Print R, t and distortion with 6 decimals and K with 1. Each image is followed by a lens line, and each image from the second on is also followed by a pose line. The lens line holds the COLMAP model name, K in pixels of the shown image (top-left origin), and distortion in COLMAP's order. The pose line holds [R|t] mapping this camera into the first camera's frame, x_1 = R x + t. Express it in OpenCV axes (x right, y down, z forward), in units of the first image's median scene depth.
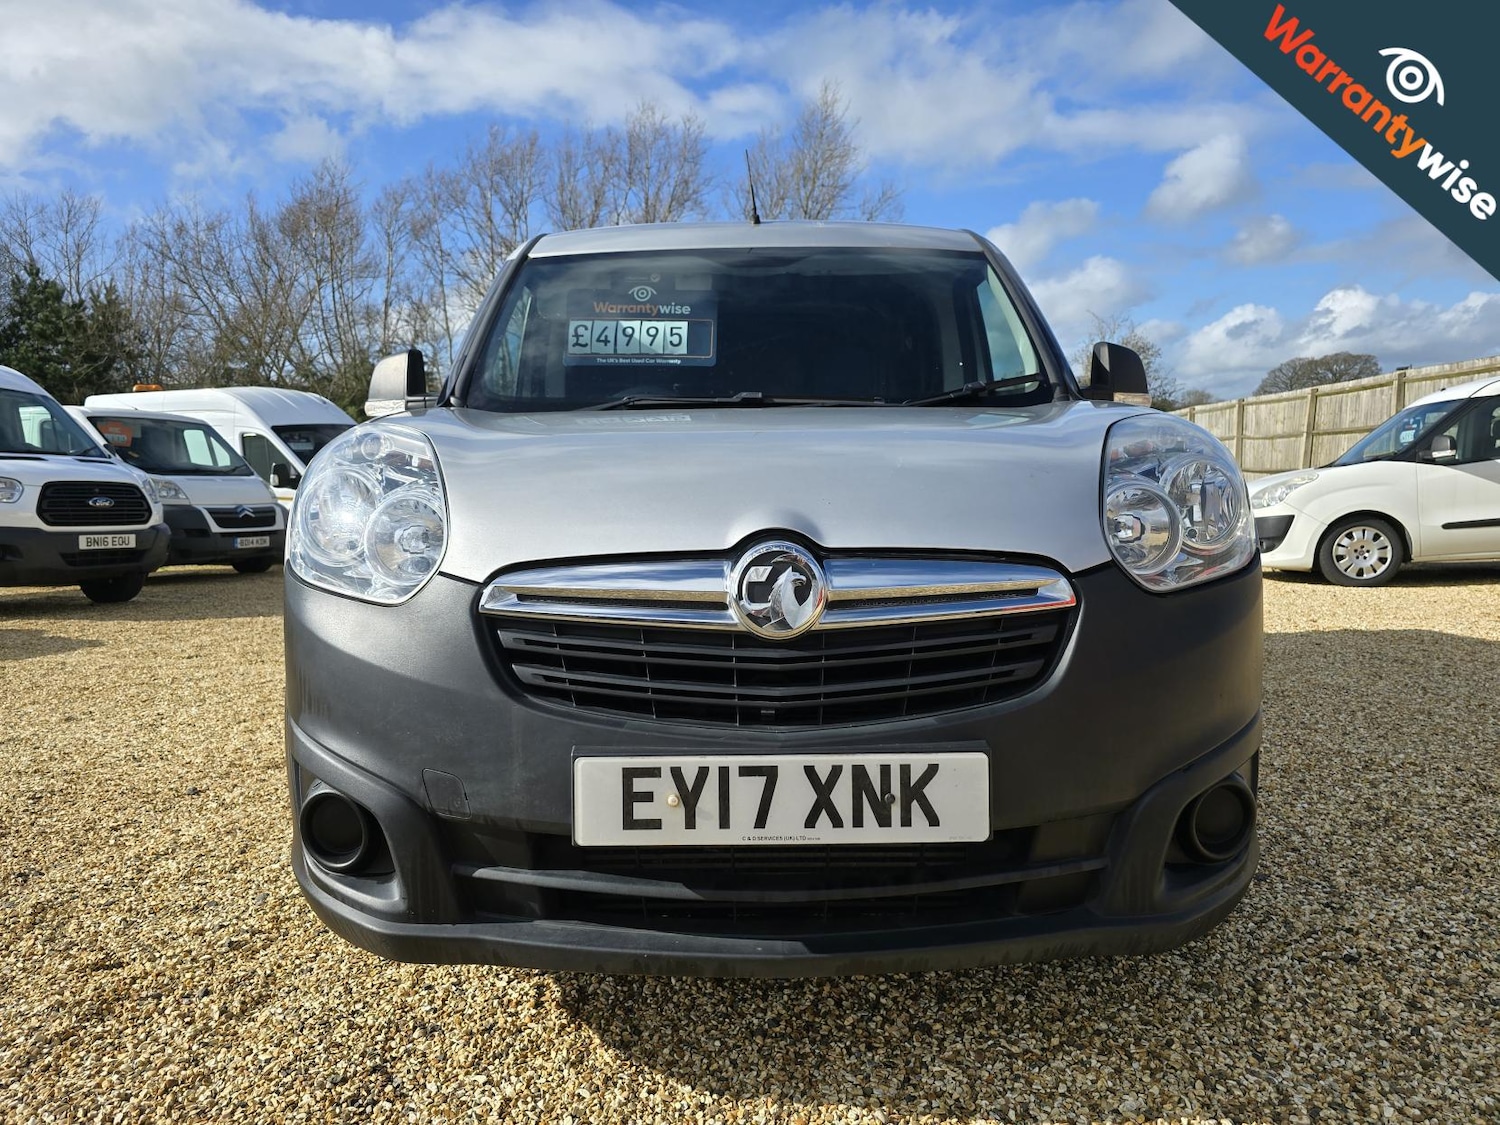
lens RADIAL K [[1006.5, 0, 747.9], [0, 1006.5, 561.7], [0, 0, 1]] dist [0.051444, -0.045092]
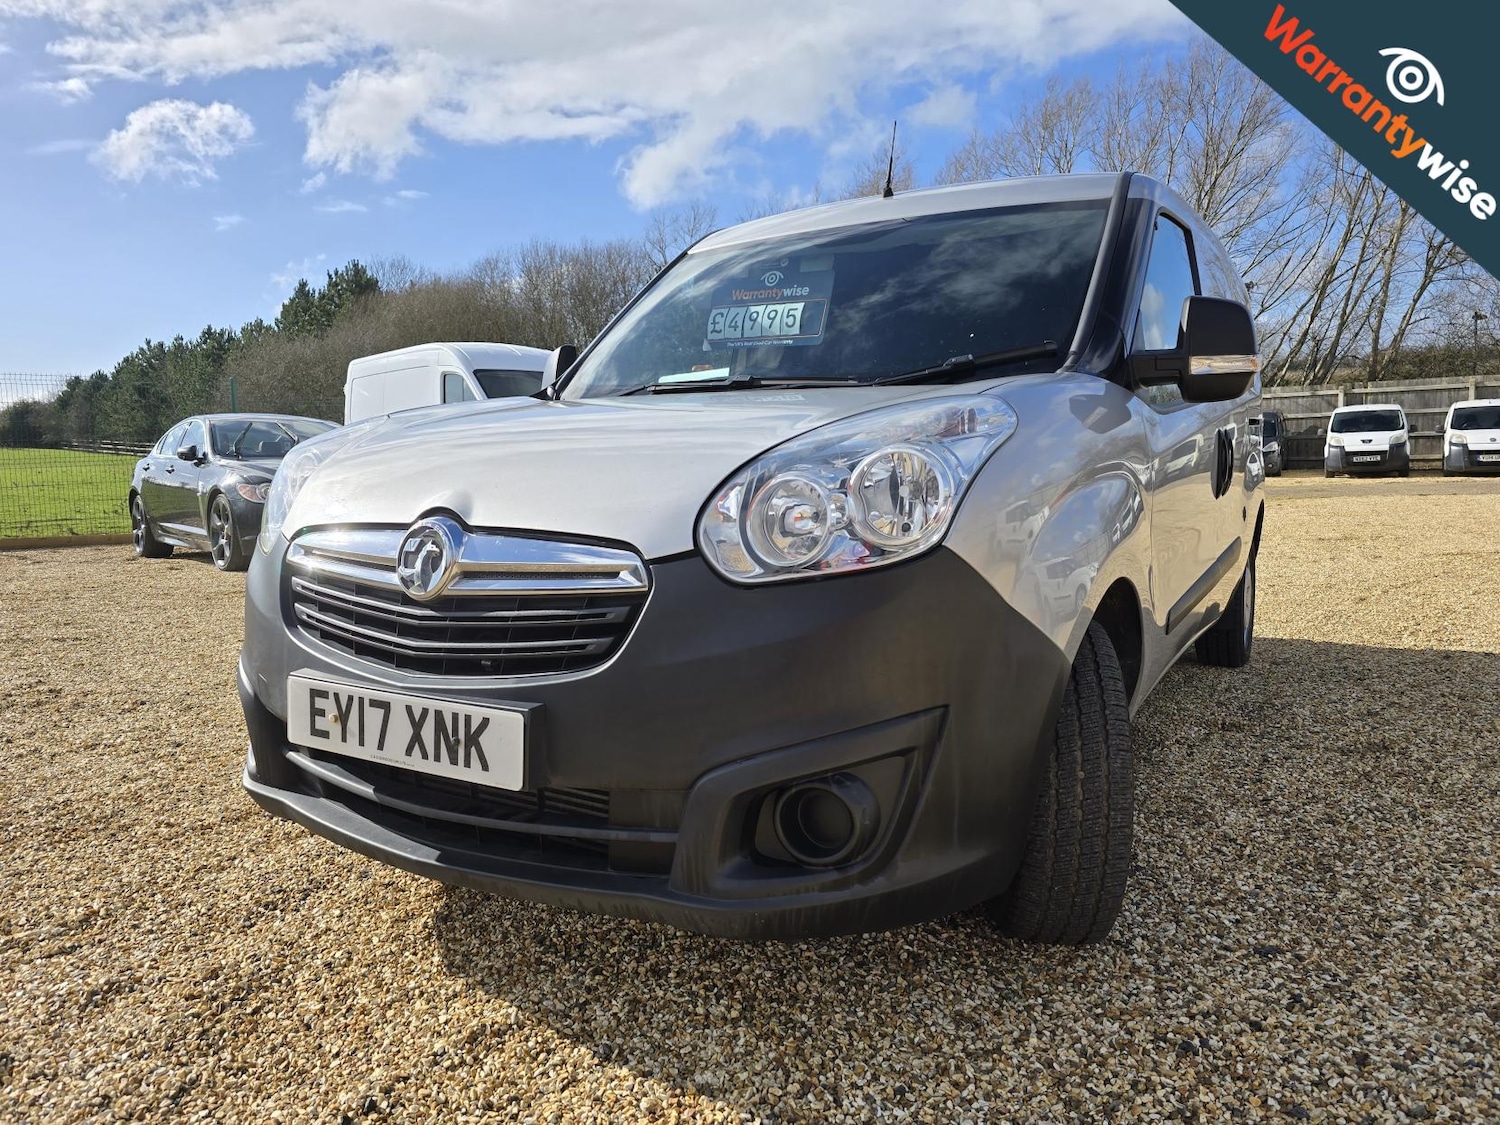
lens RADIAL K [[1007.7, 0, 754.0], [0, 1007.7, 555.2], [0, 0, 1]] dist [0.058933, -0.048870]
pose [[0.859511, 0.056340, -0.508003, 0.781900], [-0.040604, 0.998292, 0.042017, -0.034375], [0.509502, -0.015487, 0.860330, 0.127528]]
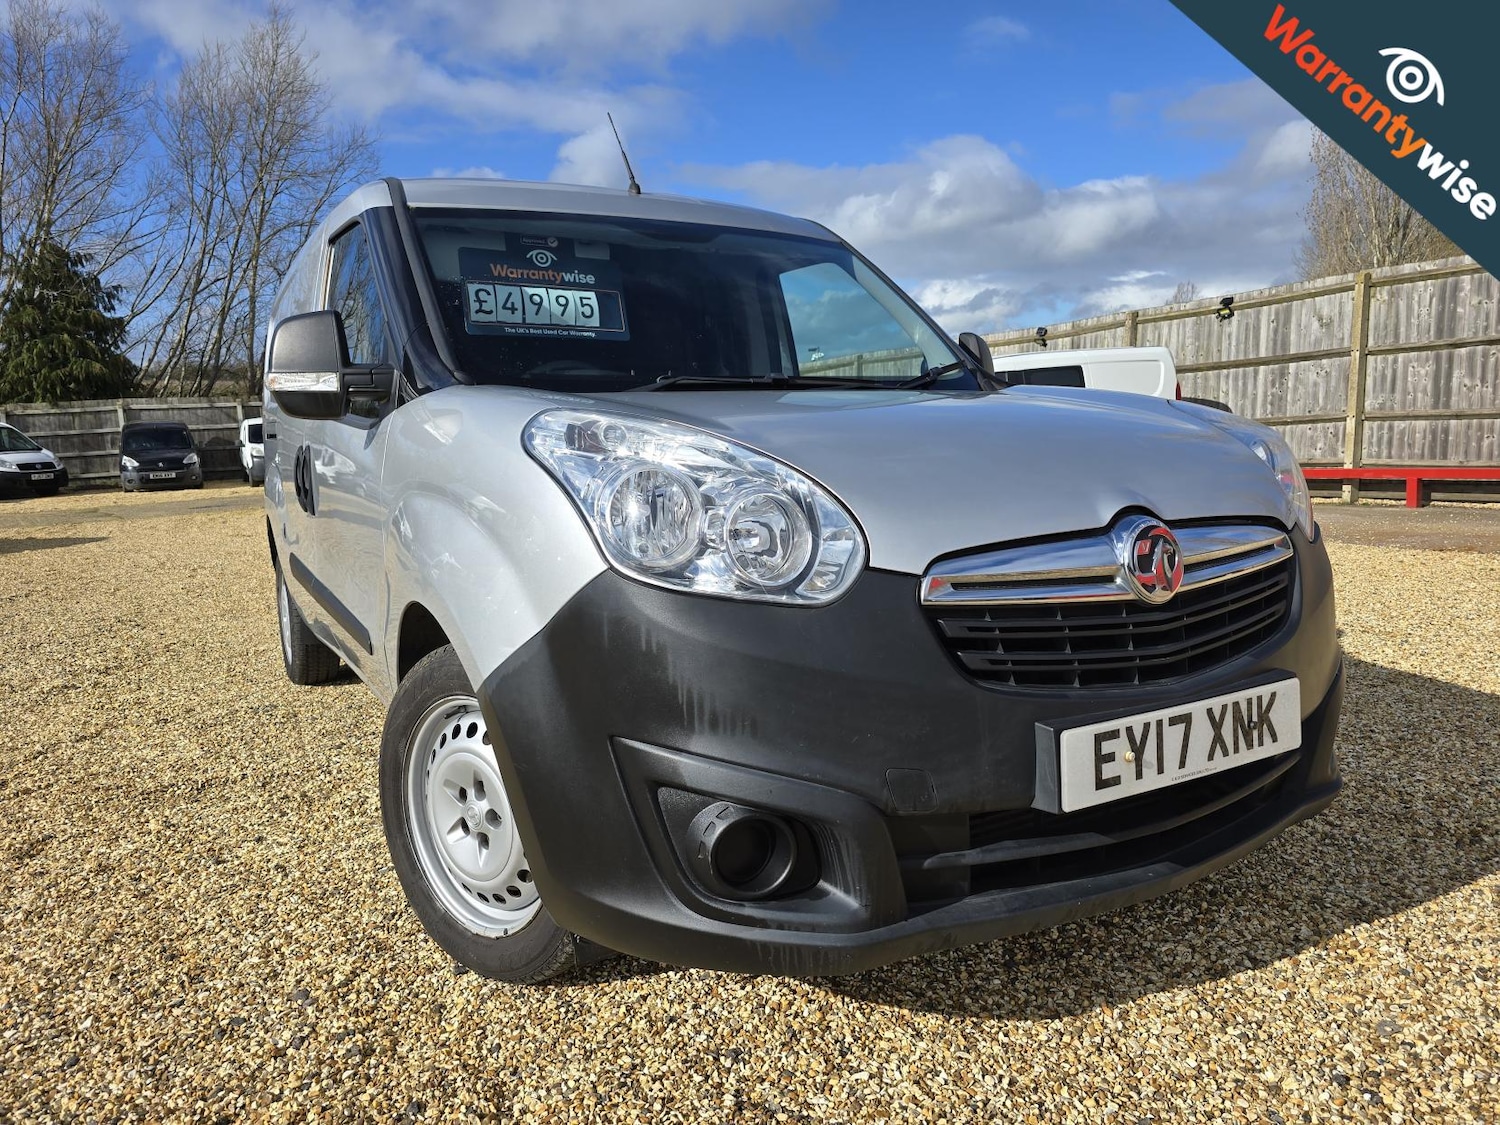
lens RADIAL K [[1002.4, 0, 746.5], [0, 1002.4, 565.5], [0, 0, 1]] dist [0.053475, -0.044742]
pose [[0.871072, -0.075033, 0.485391, -0.733164], [0.057599, 0.997049, 0.050760, -0.039847], [-0.487767, -0.016258, 0.872822, 0.185181]]
